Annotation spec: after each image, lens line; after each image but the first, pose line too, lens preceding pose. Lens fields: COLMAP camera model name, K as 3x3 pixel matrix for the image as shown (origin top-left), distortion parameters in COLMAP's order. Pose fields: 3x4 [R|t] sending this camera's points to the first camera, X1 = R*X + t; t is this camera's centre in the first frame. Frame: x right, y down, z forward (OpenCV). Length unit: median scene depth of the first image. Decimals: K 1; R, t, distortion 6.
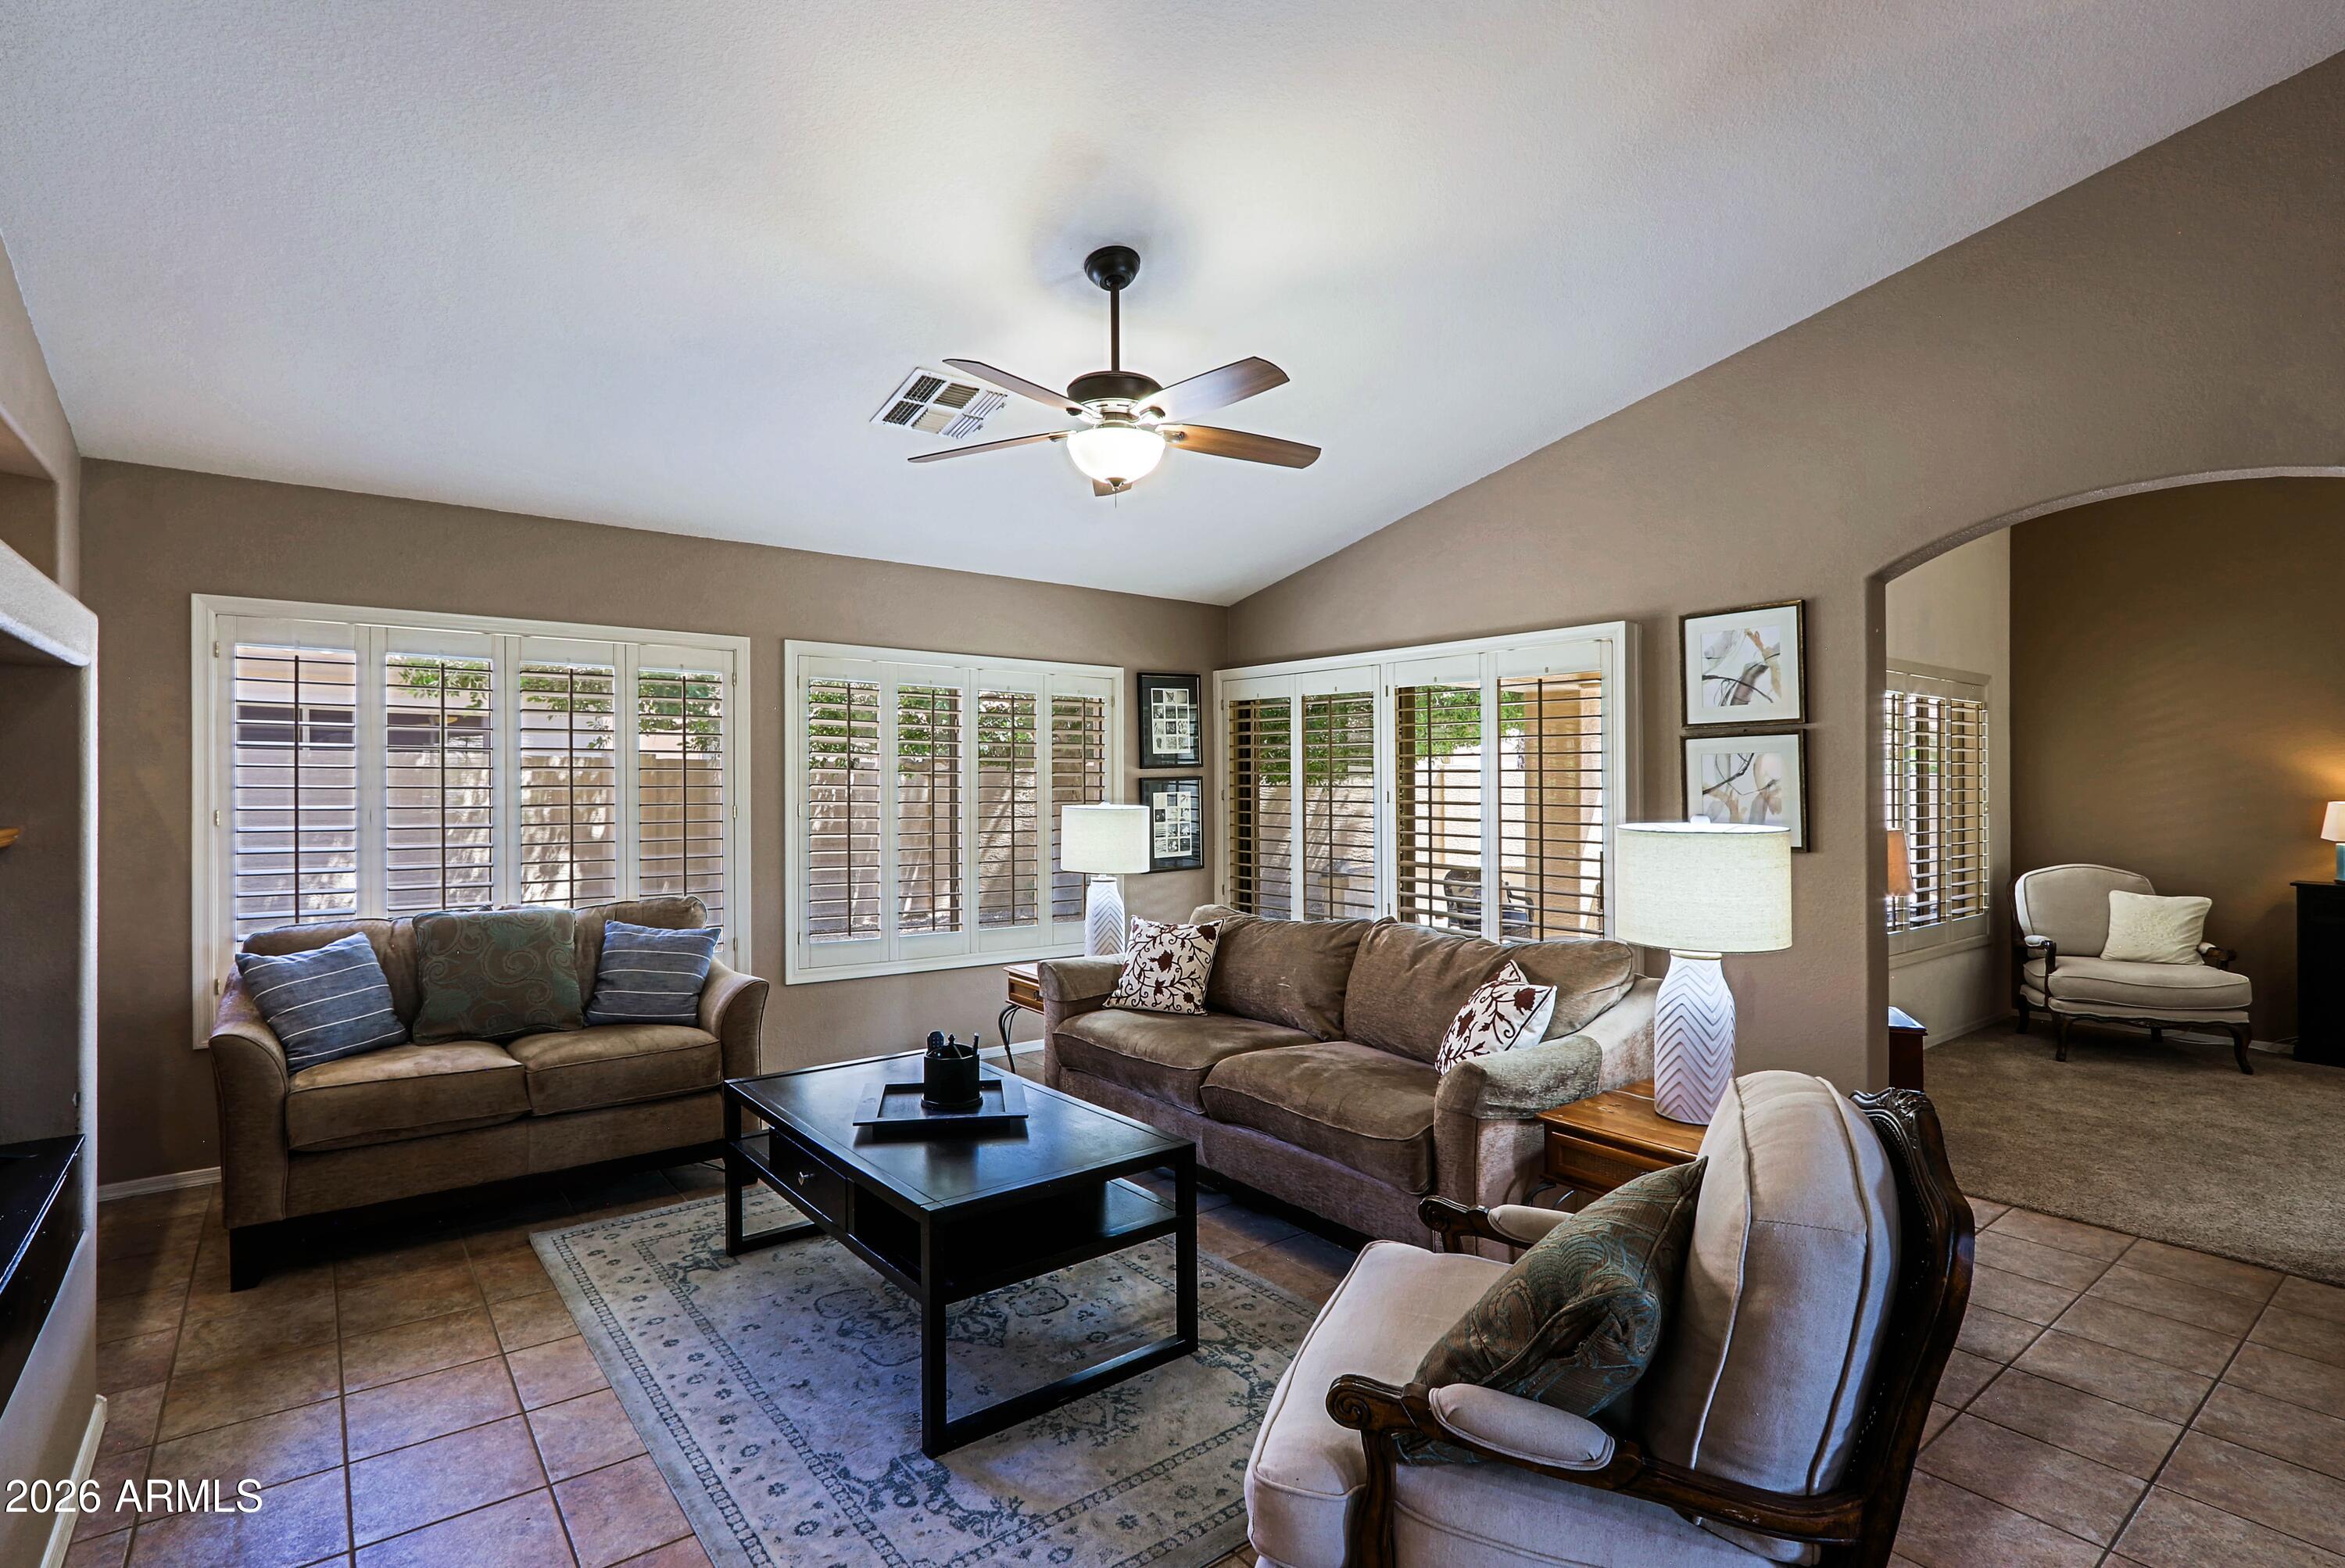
lens RADIAL K [[1144.8, 0, 1180.0], [0, 1144.8, 782.9], [0, 0, 1]] dist [0.015355, 0.000008]
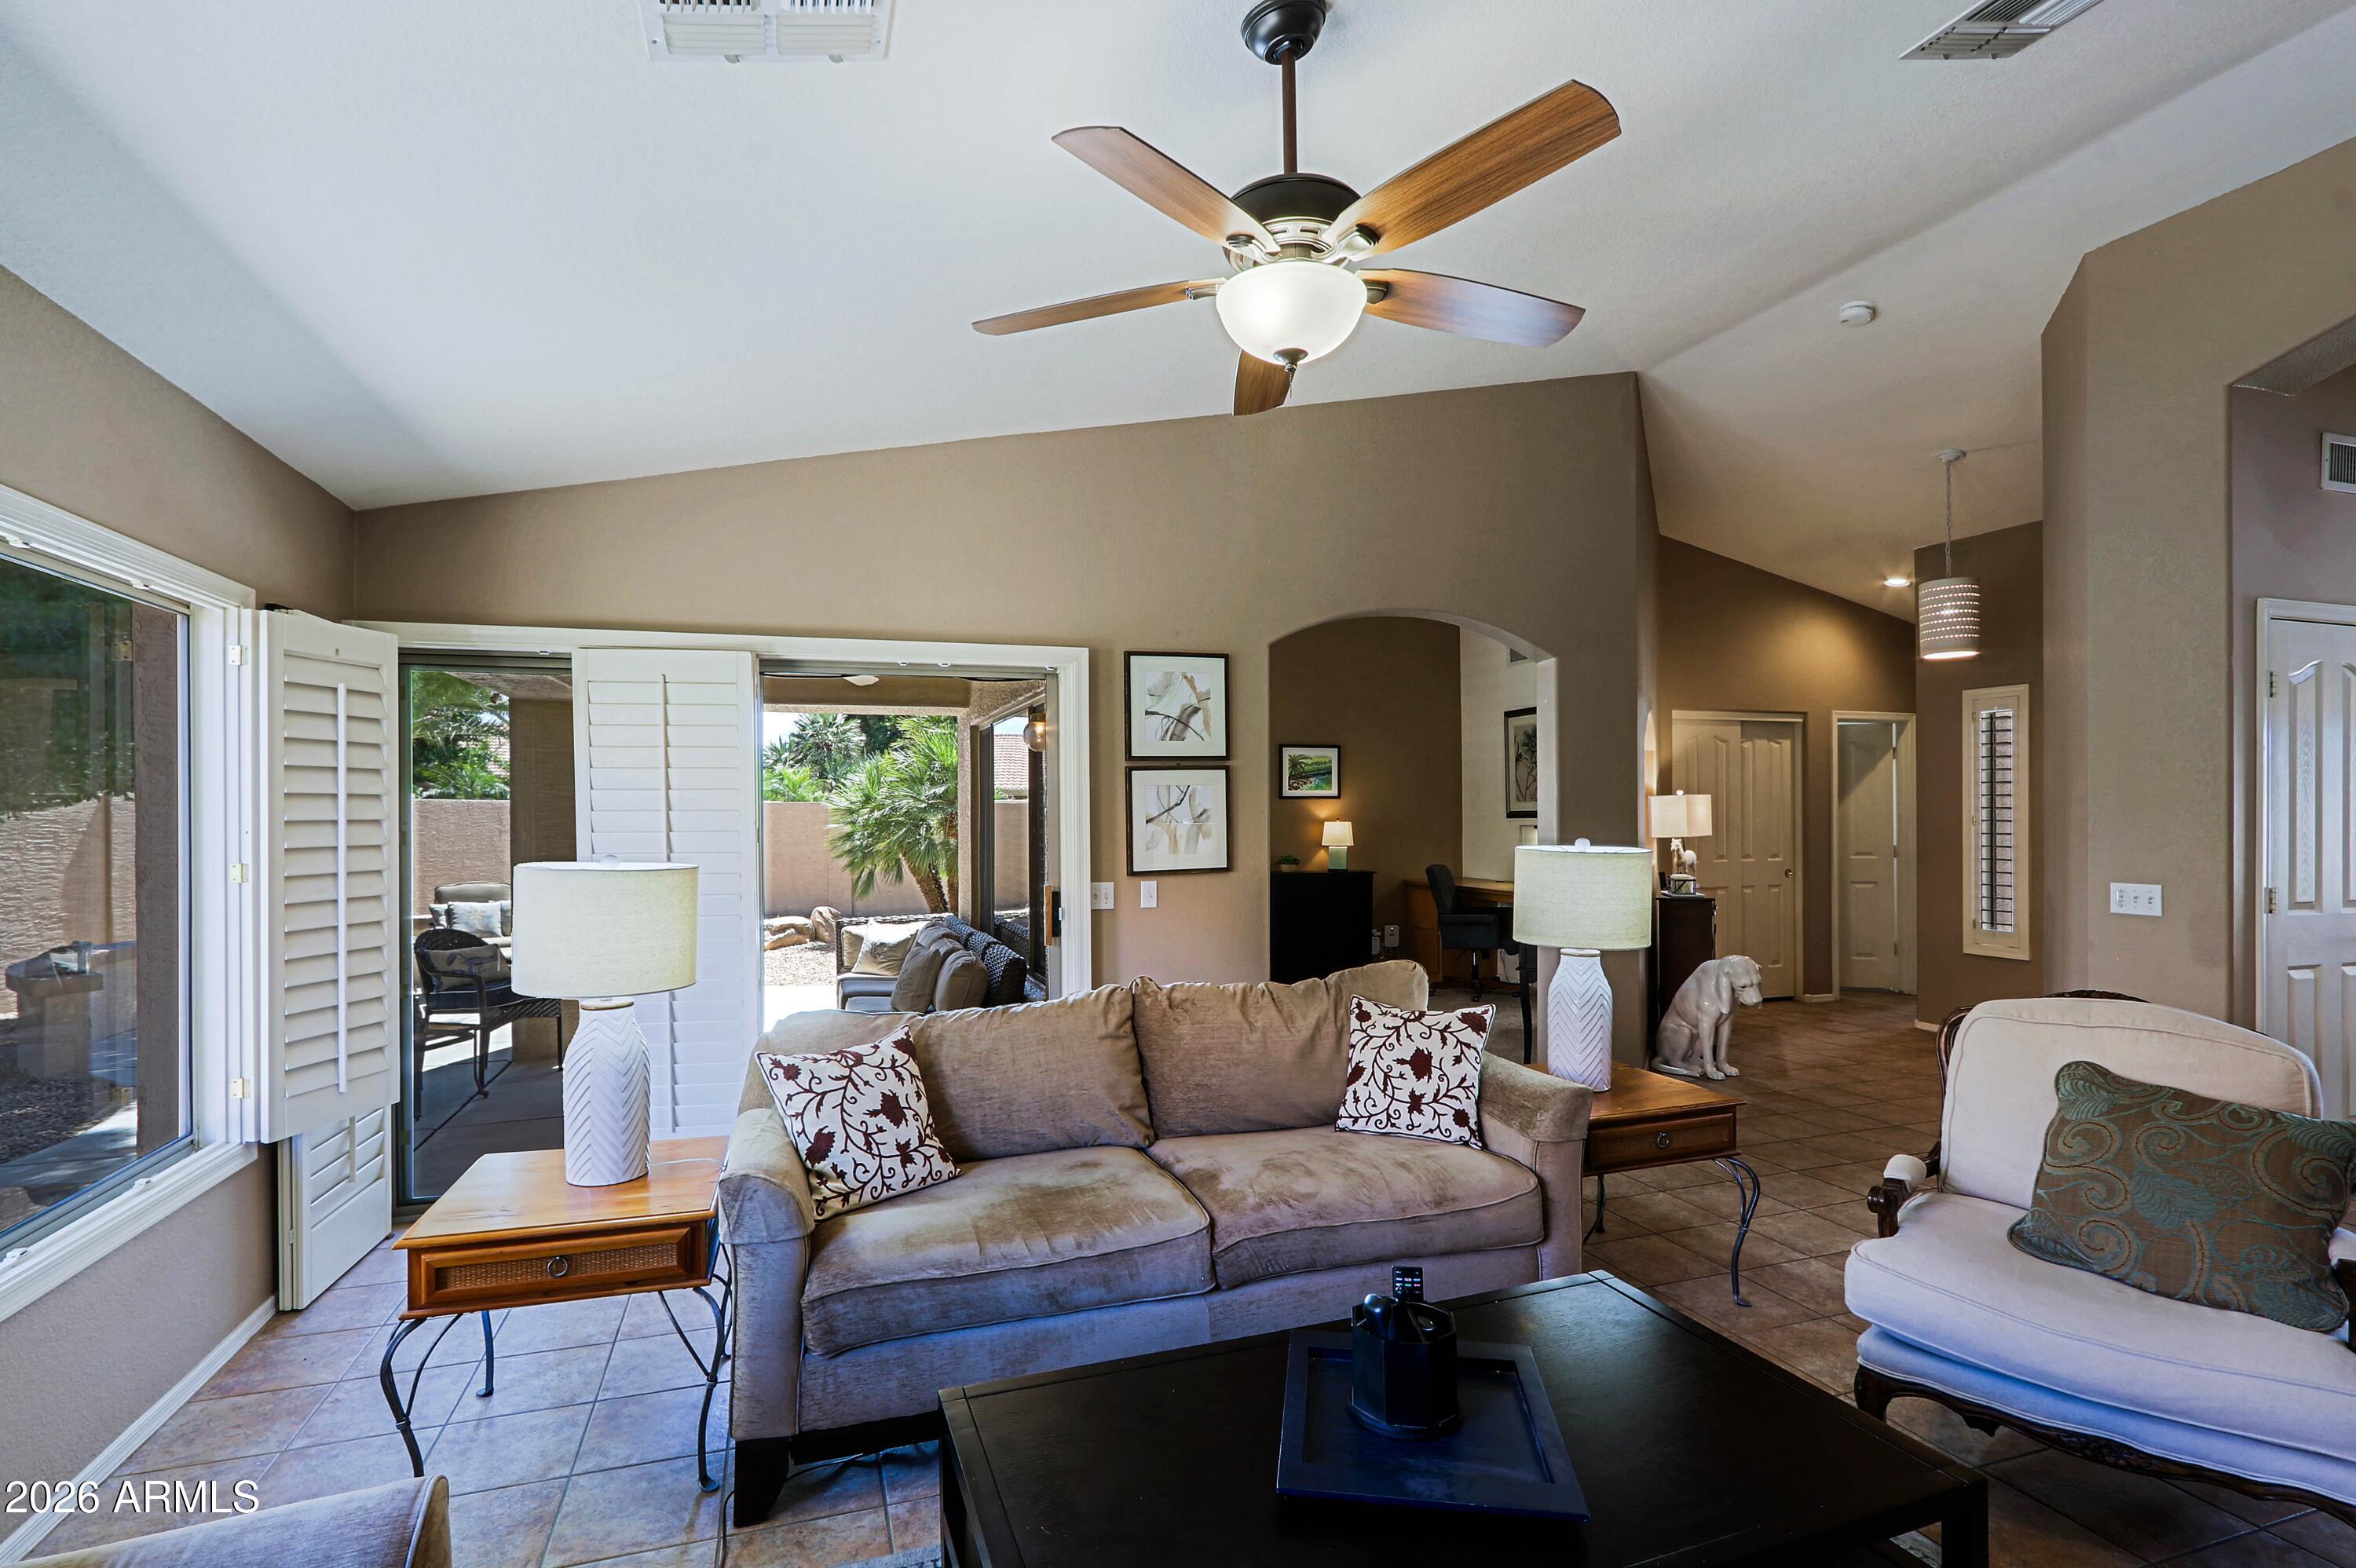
lens RADIAL K [[1125.4, 0, 1114.3], [0, 1125.4, 807.5], [0, 0, 1]] dist [-0.013107, 0.000782]
pose [[0.371386, -0.001165, 0.928478, -0.553881], [0.000447, 0.999999, 0.001076, -0.005236], [-0.928479, 0.000016, 0.371386, 0.677966]]
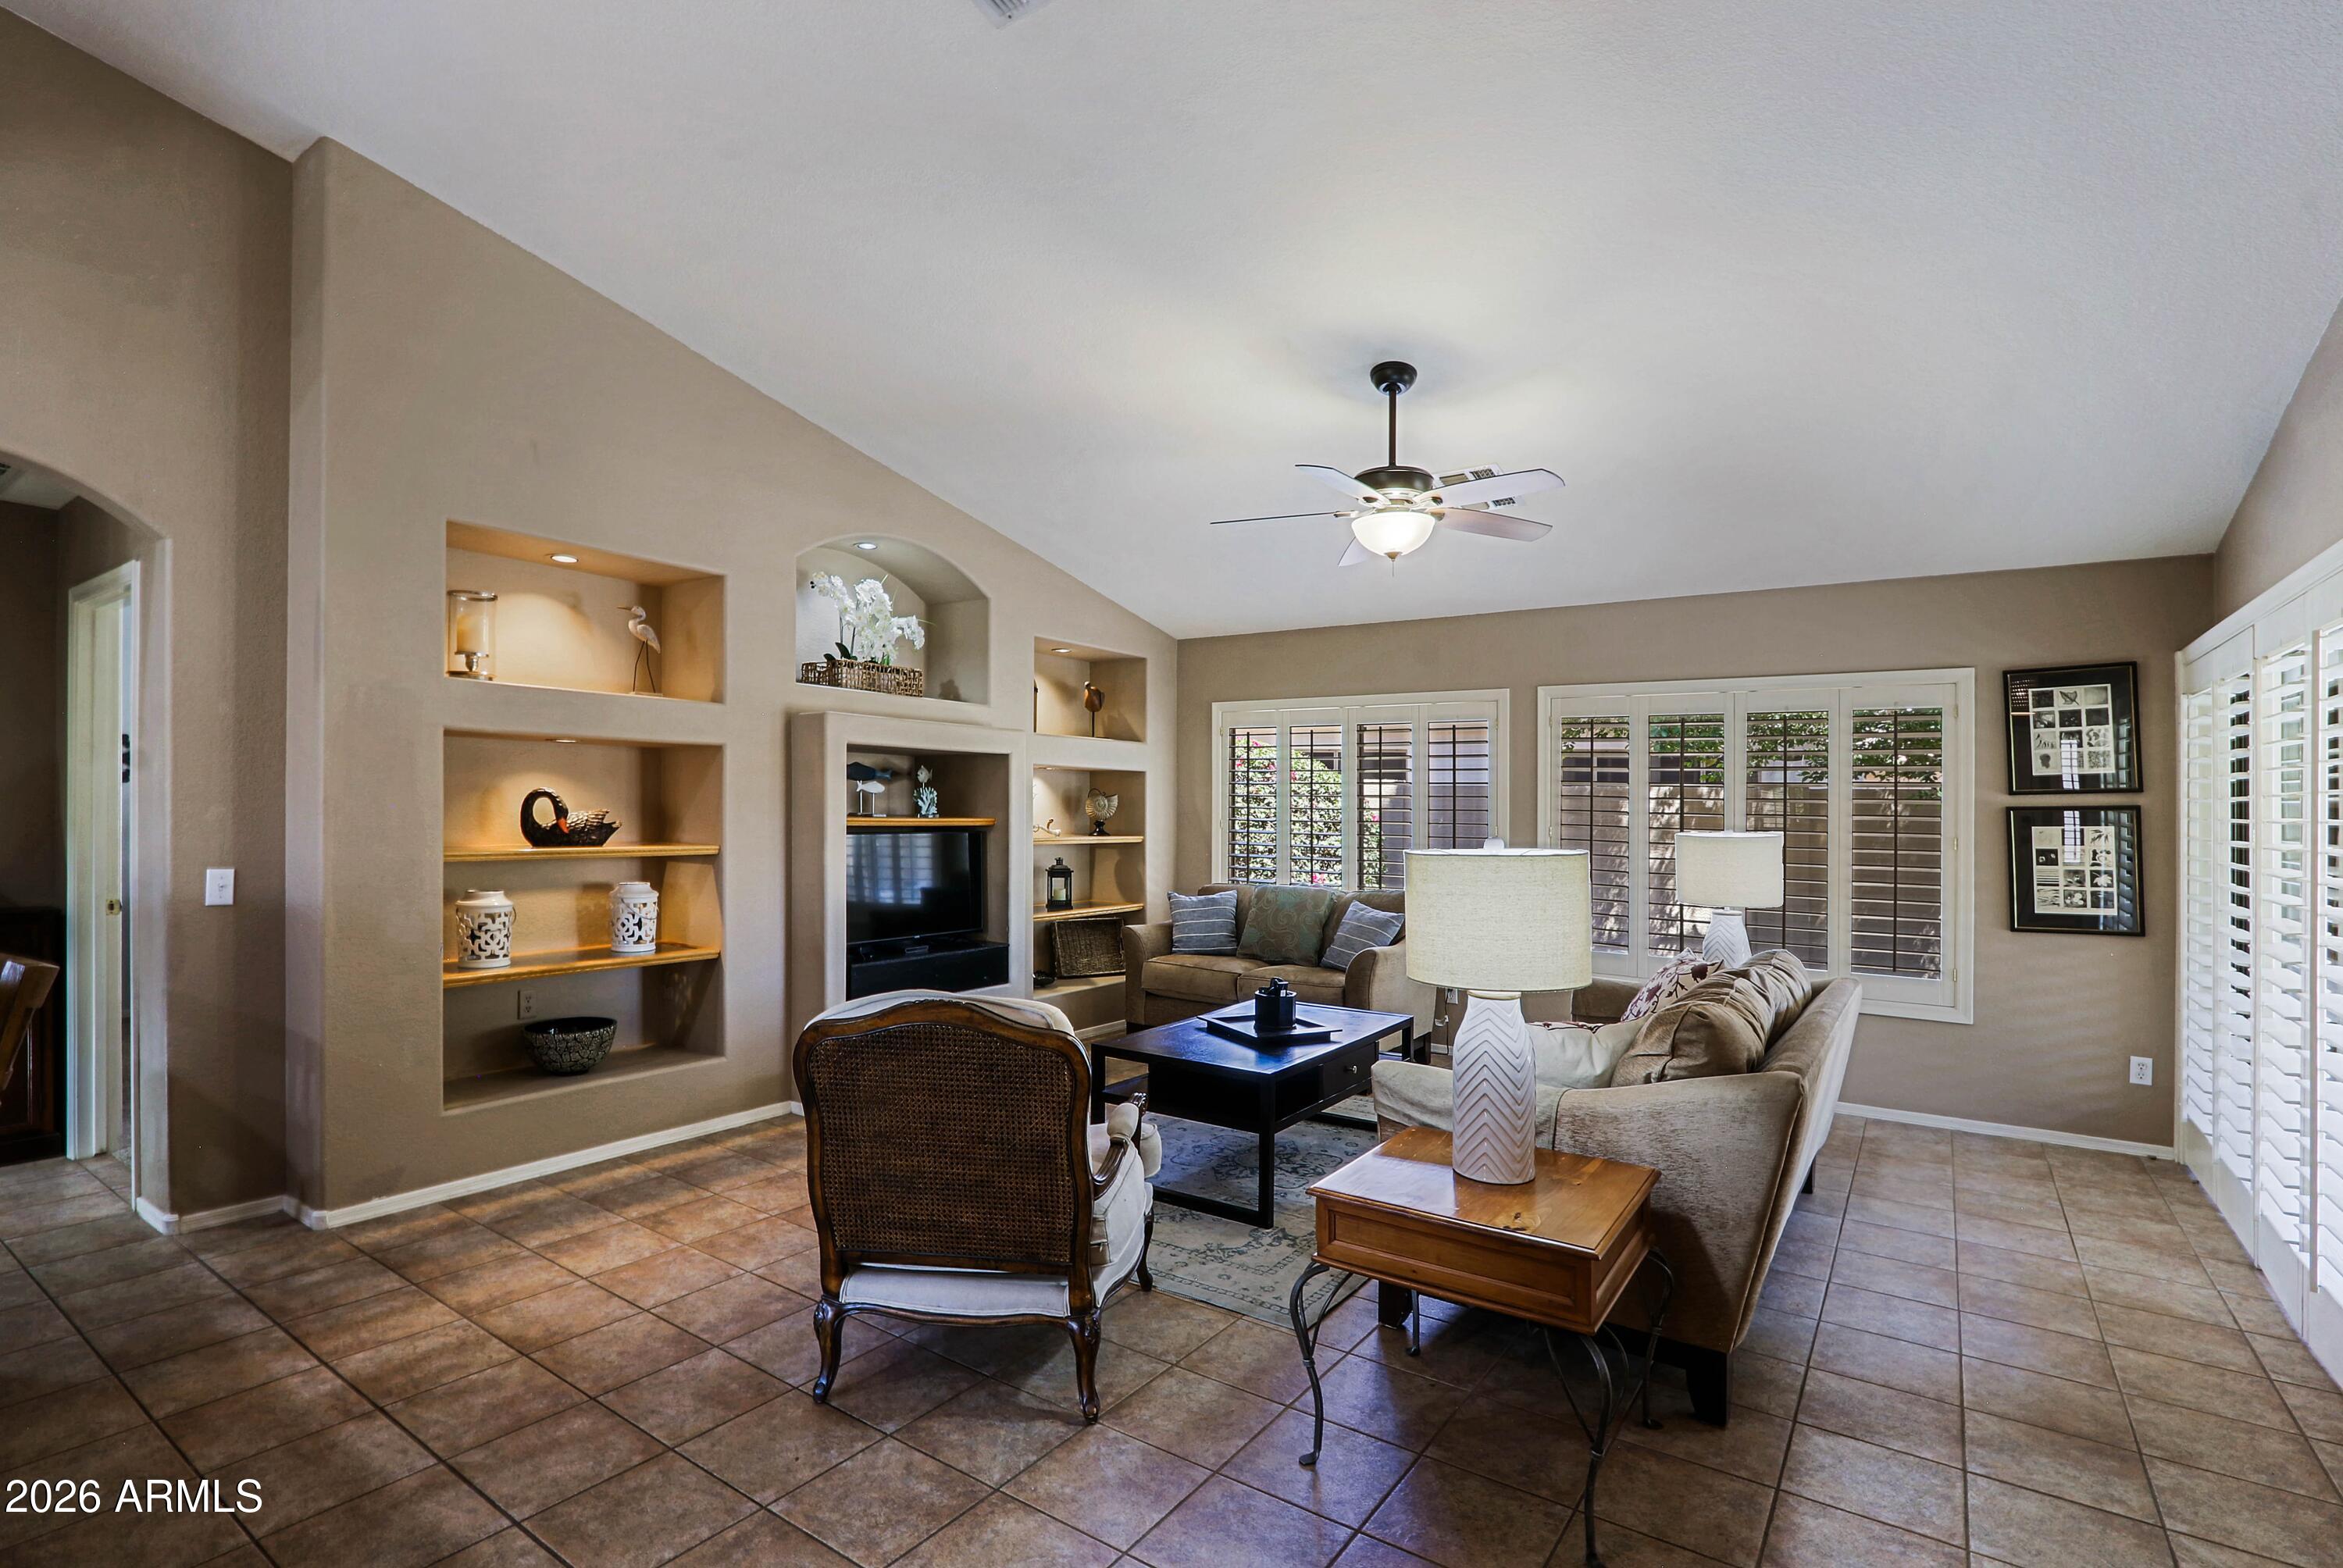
lens RADIAL K [[1119.2, 0, 1108.2], [0, 1119.2, 807.4], [0, 0, 1]] dist [-0.013107, 0.000782]
pose [[0.256444, 0.002583, -0.966556, 0.798840], [-0.012500, 0.999922, -0.000644, 0.006167], [0.966478, 0.012247, 0.256456, 0.335798]]
